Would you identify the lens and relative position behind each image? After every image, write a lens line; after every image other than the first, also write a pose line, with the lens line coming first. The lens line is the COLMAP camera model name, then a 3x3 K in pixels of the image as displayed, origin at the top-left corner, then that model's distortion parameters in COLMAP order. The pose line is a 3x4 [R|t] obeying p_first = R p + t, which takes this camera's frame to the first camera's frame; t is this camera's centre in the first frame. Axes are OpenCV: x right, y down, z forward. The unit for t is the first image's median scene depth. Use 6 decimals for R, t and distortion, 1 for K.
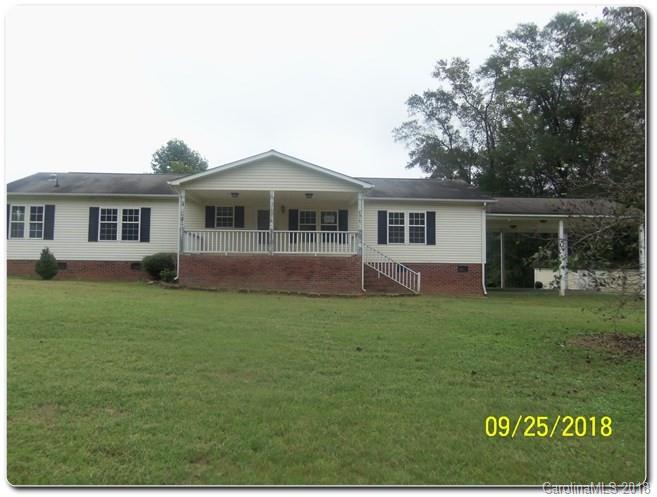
lens RADIAL K [[523.9, 0, 328.5], [0, 523.9, 248.5], [0, 0, 1]] dist [-0.002916, -0.000581]
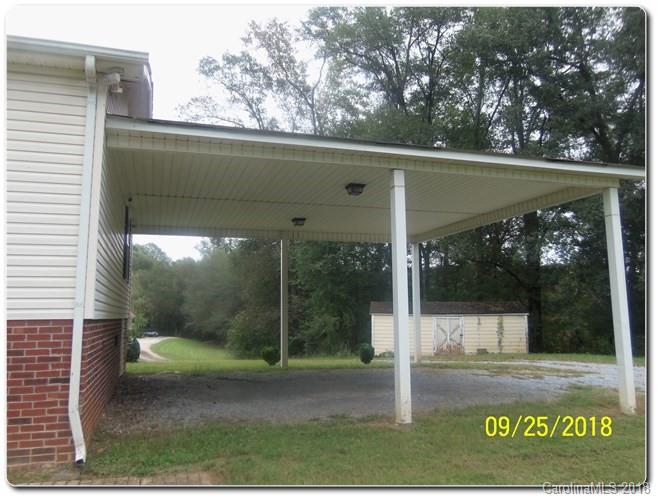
lens RADIAL K [[545.7, 0, 328.5], [0, 545.7, 248.5], [0, 0, 1]] dist [0.000660, -0.000132]
pose [[0.965540, 0.017746, 0.259649, 0.133902], [0.001806, 0.997192, -0.074872, 0.006391], [-0.260248, 0.072761, 0.962796, 0.293236]]
